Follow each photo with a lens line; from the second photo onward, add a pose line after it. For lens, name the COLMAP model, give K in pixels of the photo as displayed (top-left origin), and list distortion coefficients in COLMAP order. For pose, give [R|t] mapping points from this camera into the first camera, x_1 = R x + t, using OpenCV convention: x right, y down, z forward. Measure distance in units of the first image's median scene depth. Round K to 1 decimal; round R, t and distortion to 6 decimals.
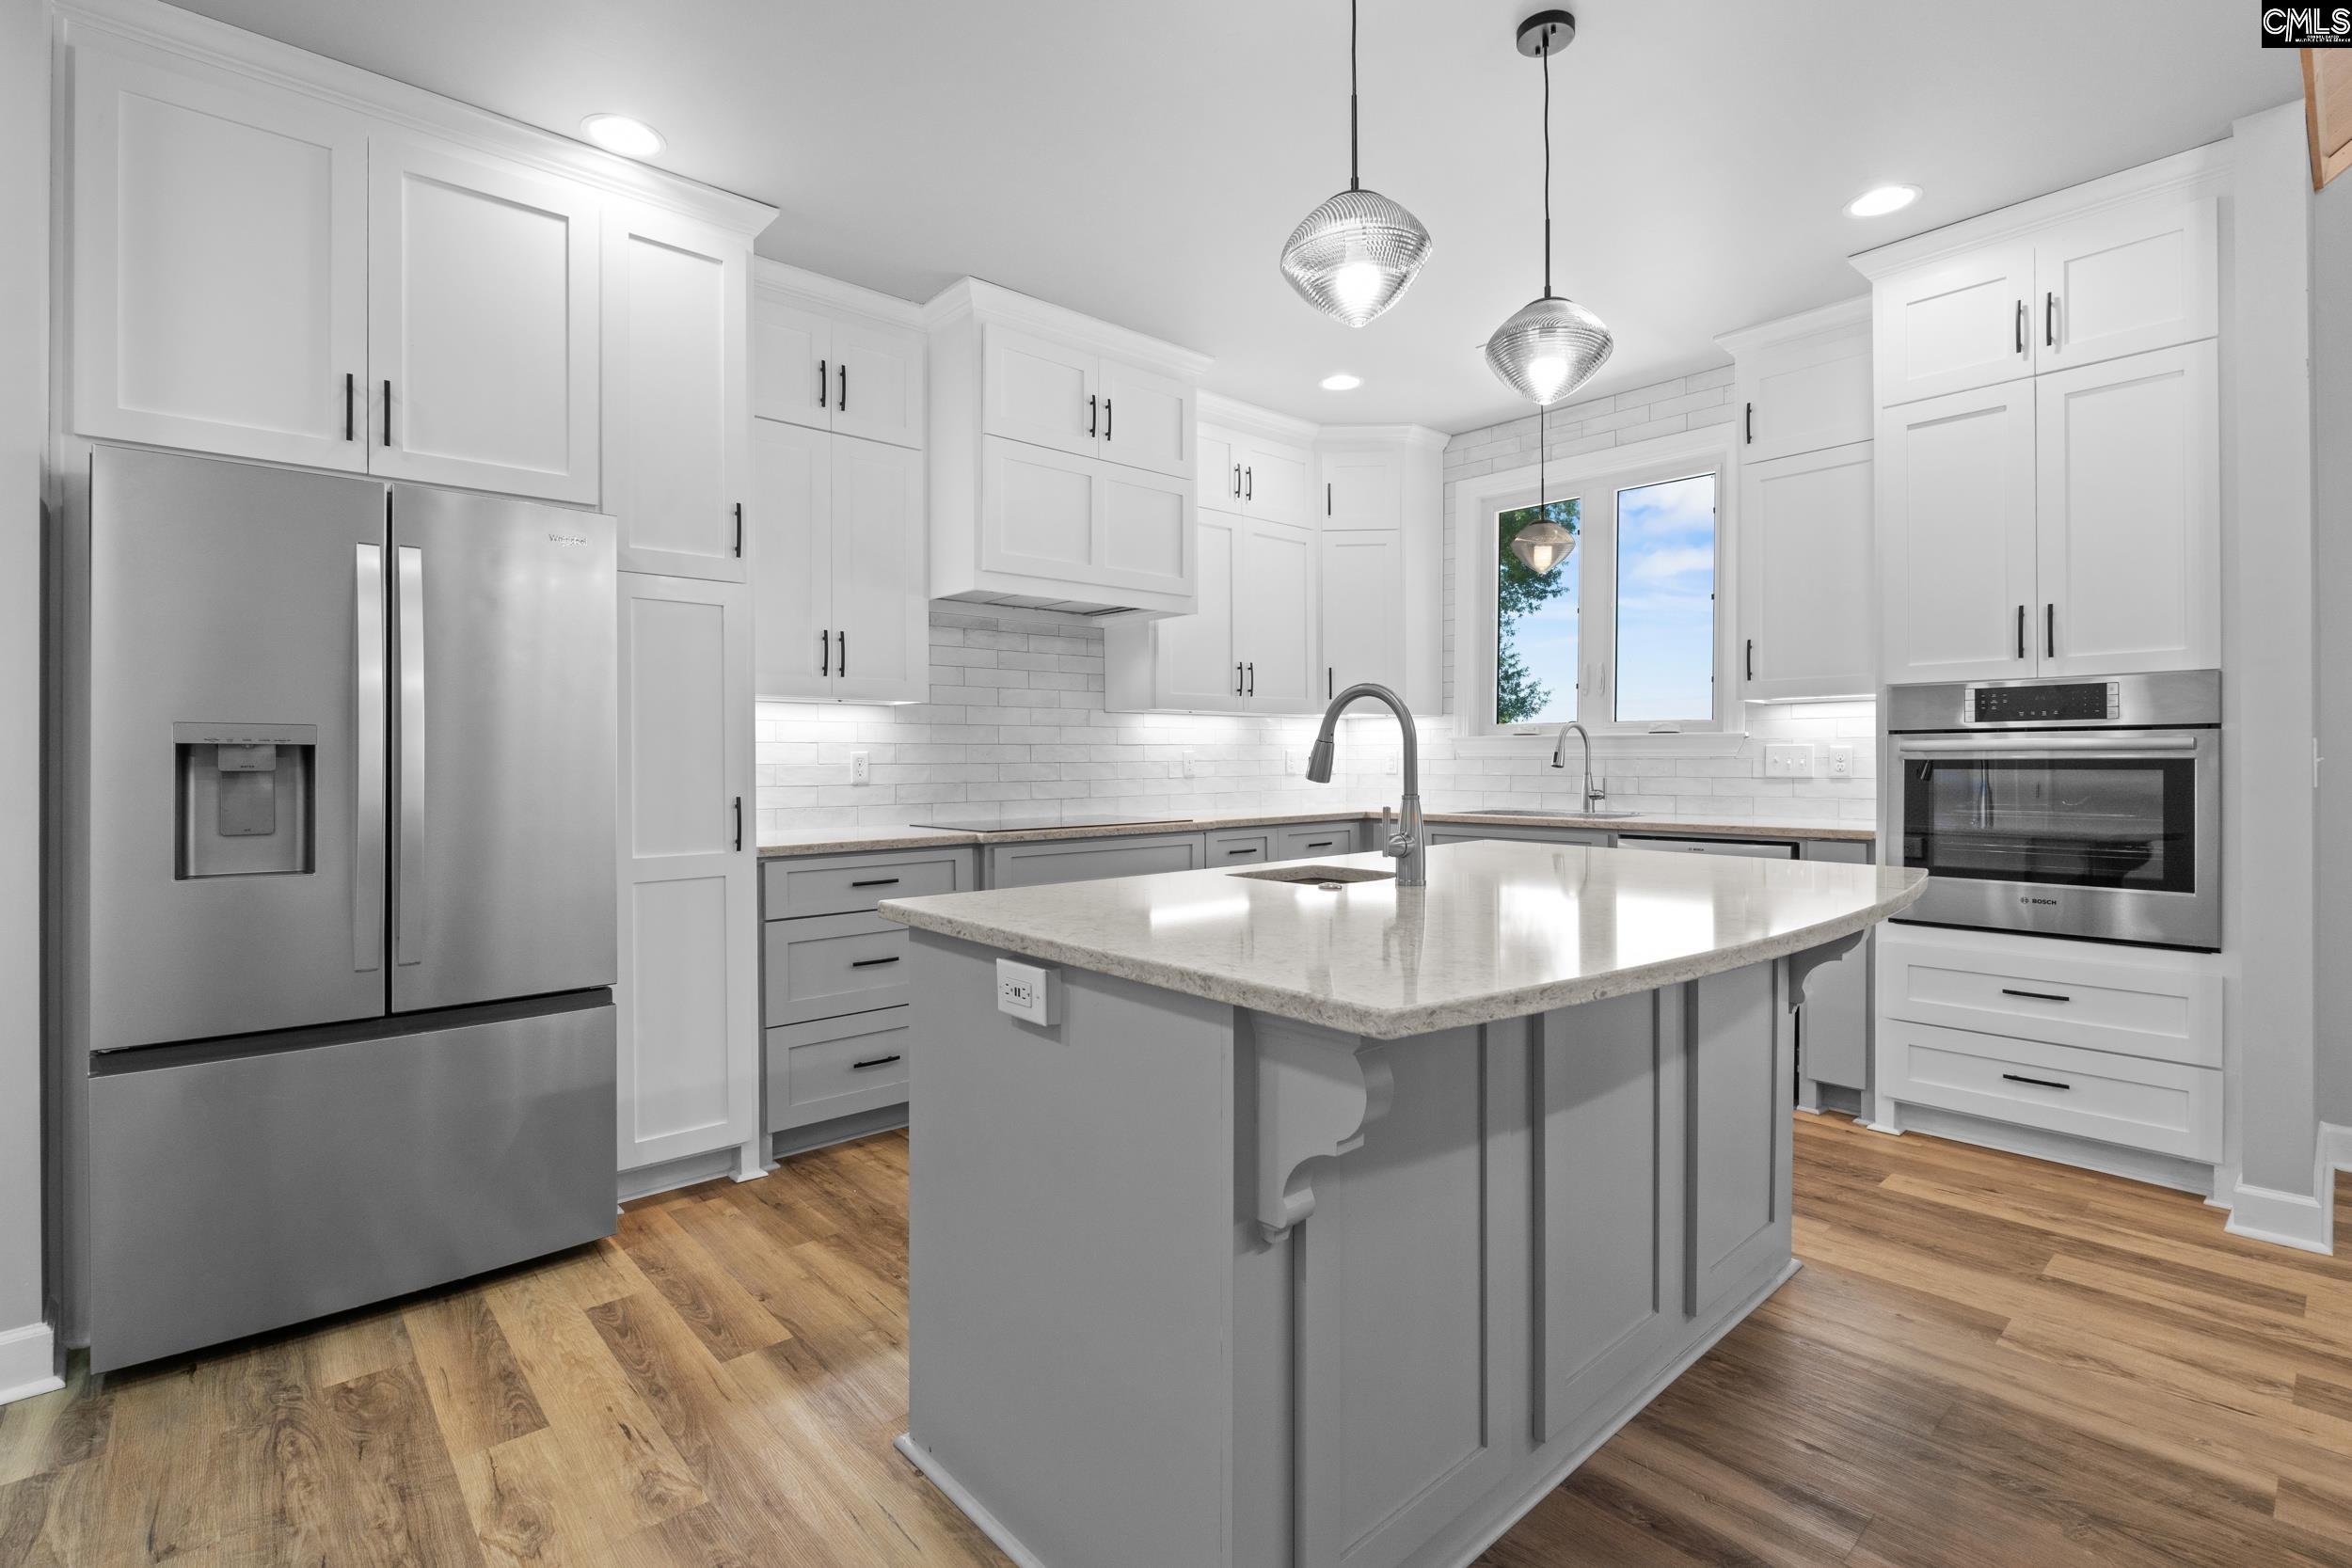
lens RADIAL K [[1075.9, 0, 1171.2], [0, 1075.9, 763.2], [0, 0, 1]] dist [-0.004060, -0.001019]
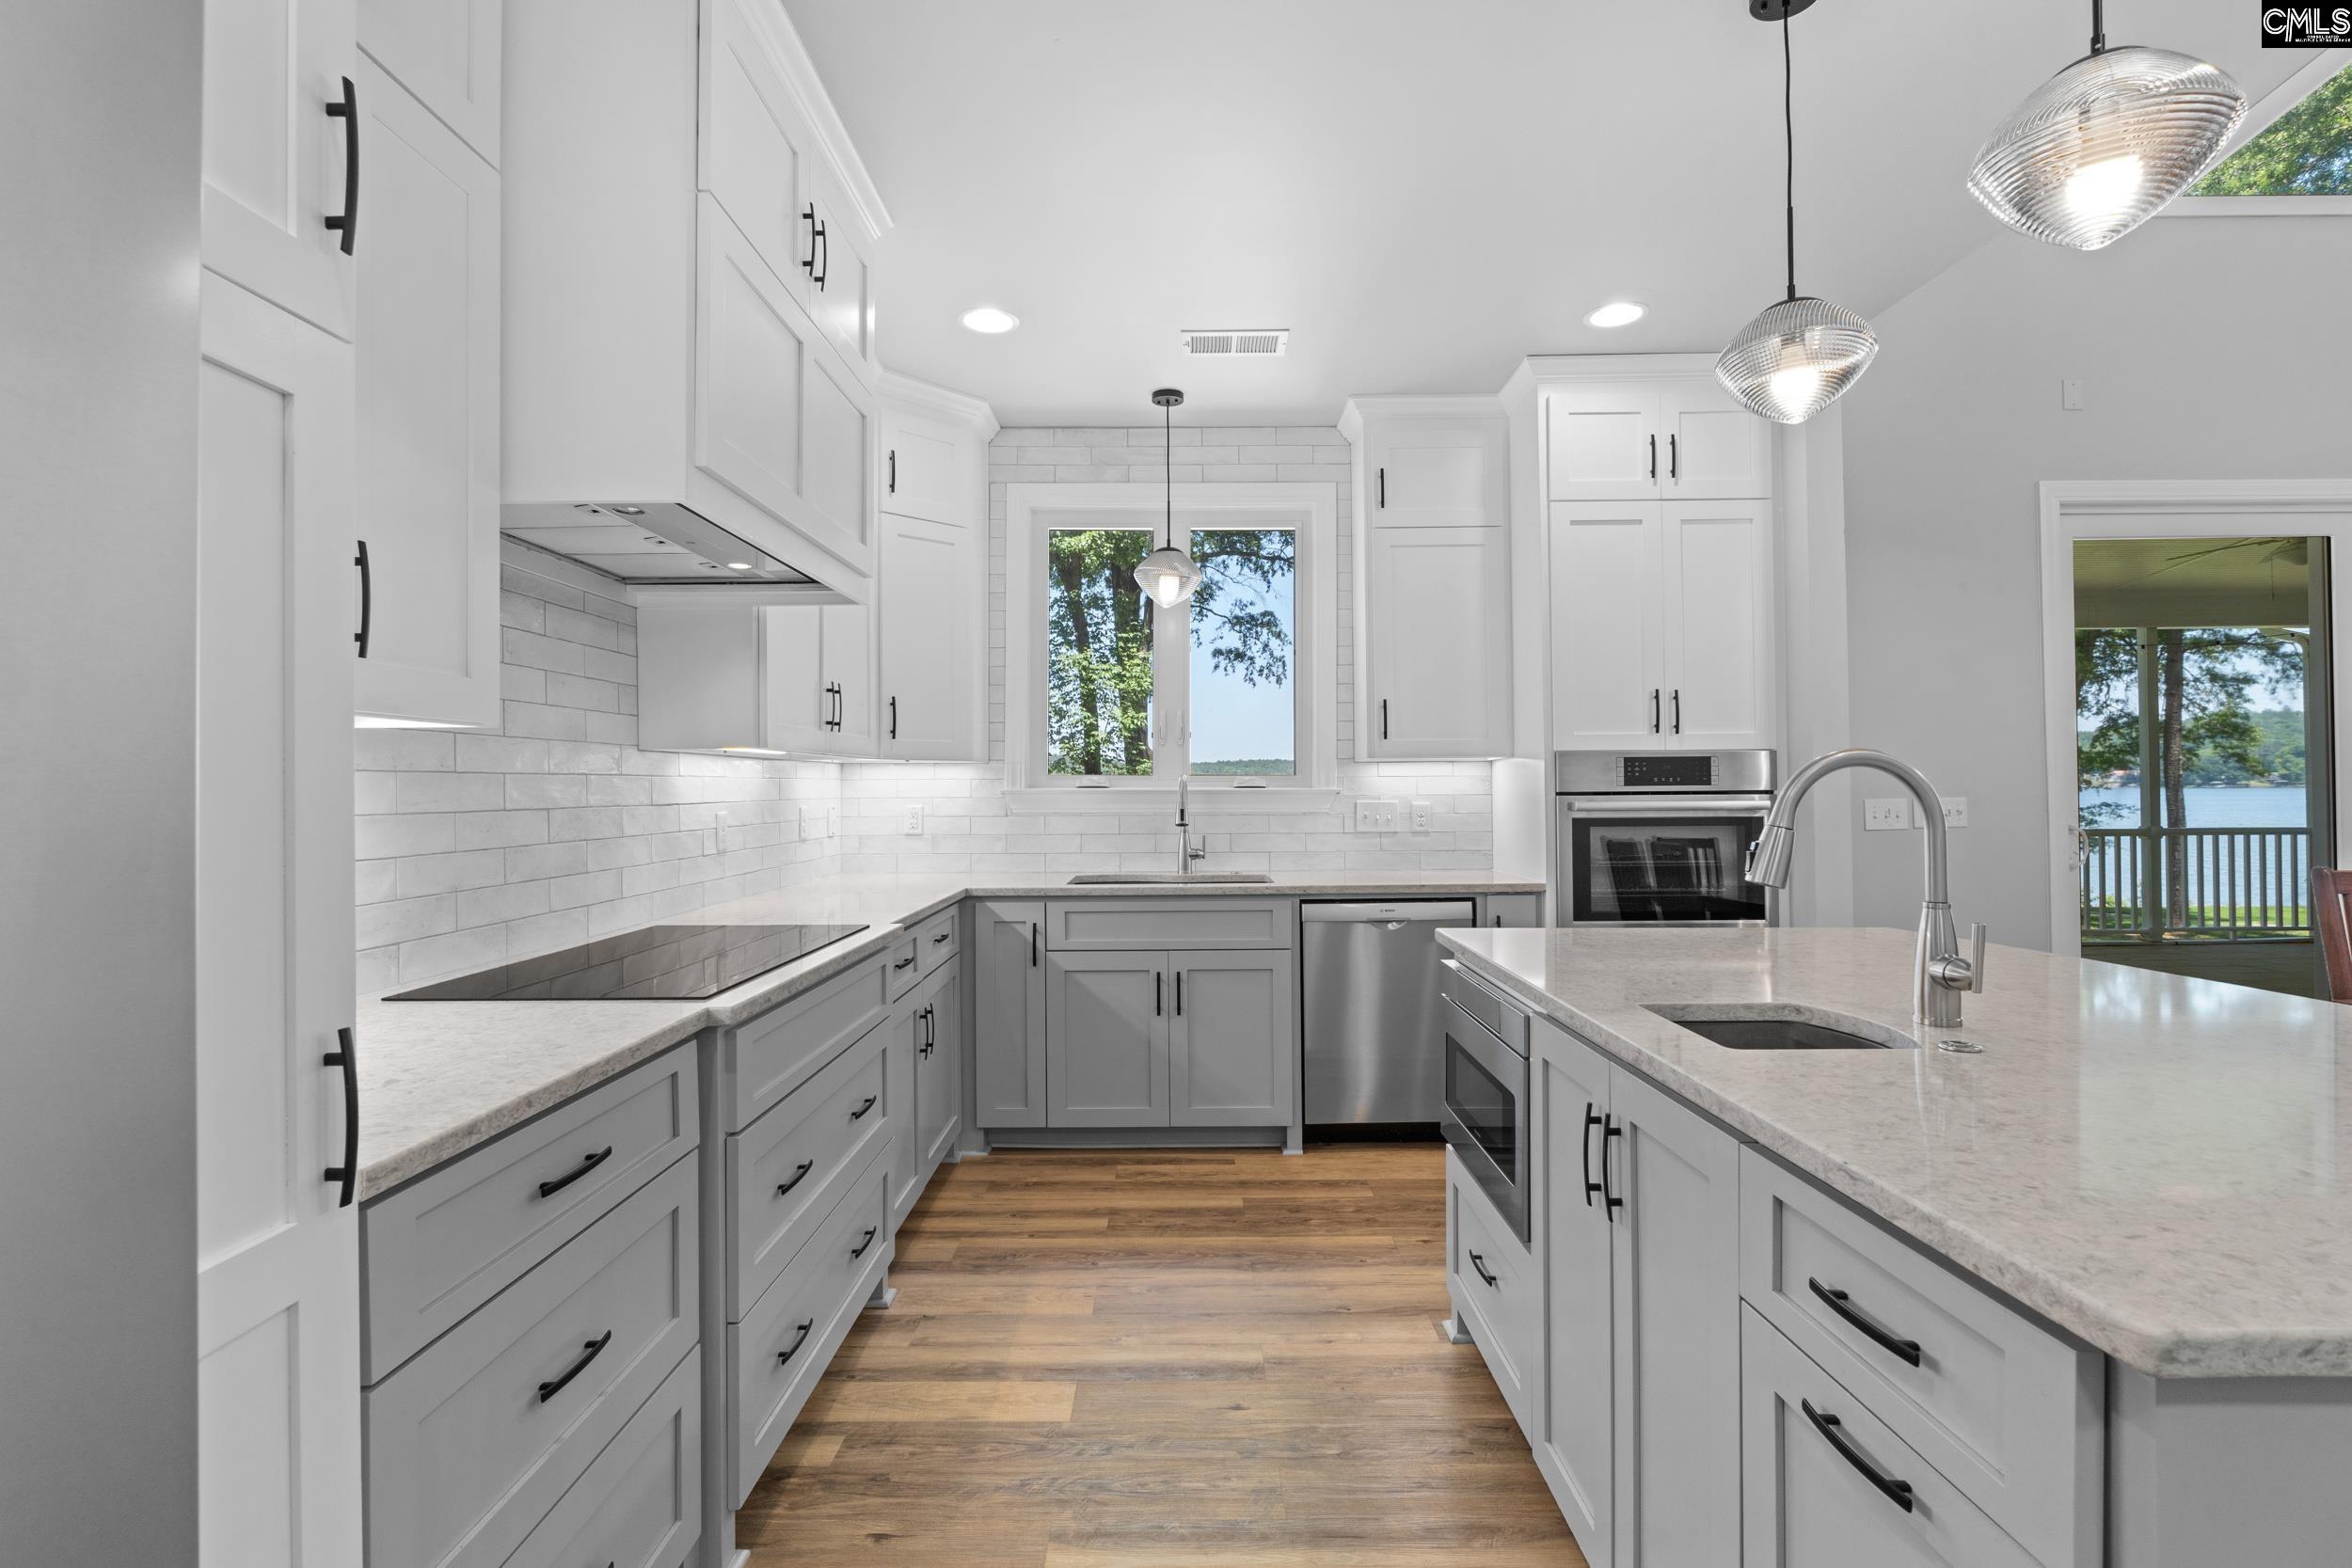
lens RADIAL K [[1075.9, 0, 1172.7], [0, 1075.9, 784.0], [0, 0, 1]] dist [-0.004060, -0.001019]
pose [[0.670913, 0.003979, 0.741525, -0.455502], [0.006903, 0.999909, -0.011611, -0.030791], [-0.741504, 0.012909, 0.670825, 0.594244]]
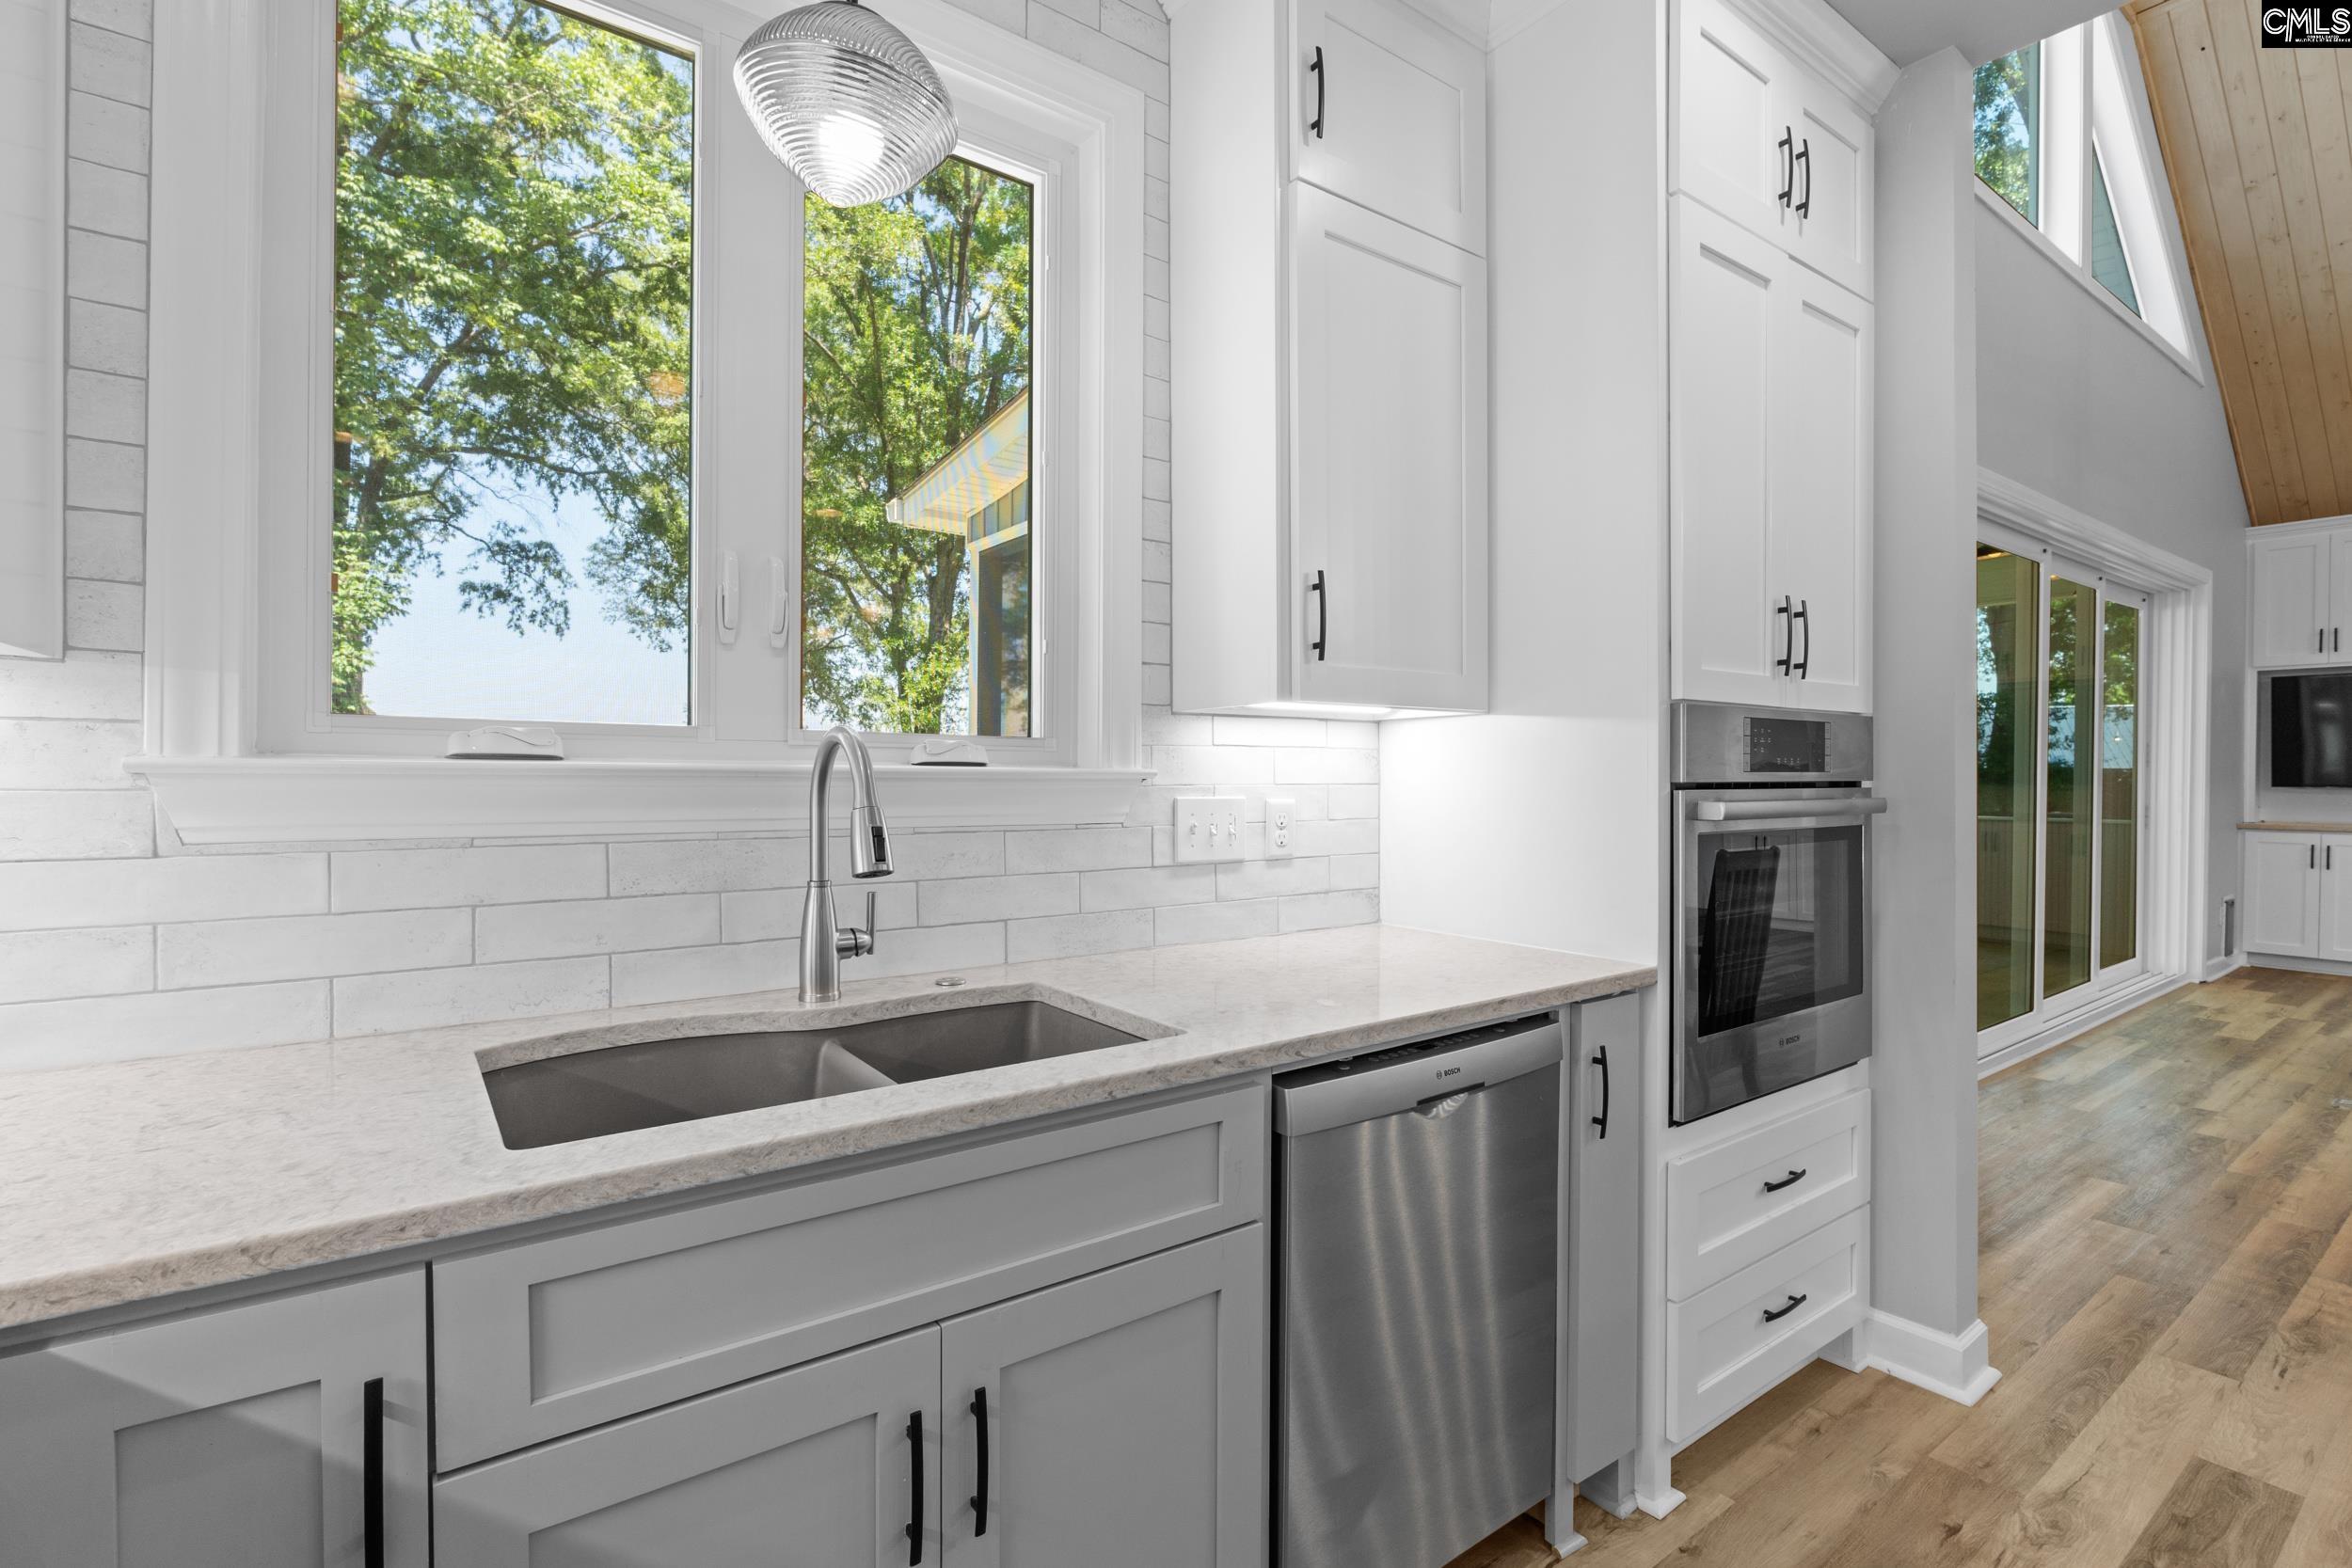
lens RADIAL K [[1075.9, 0, 1165.7], [0, 1075.9, 789.5], [0, 0, 1]] dist [-0.004060, -0.001019]
pose [[0.099330, -0.014417, 0.994950, 0.099232], [-0.002179, 0.999889, 0.014706, -0.037394], [-0.995052, -0.003628, 0.099288, 1.304817]]
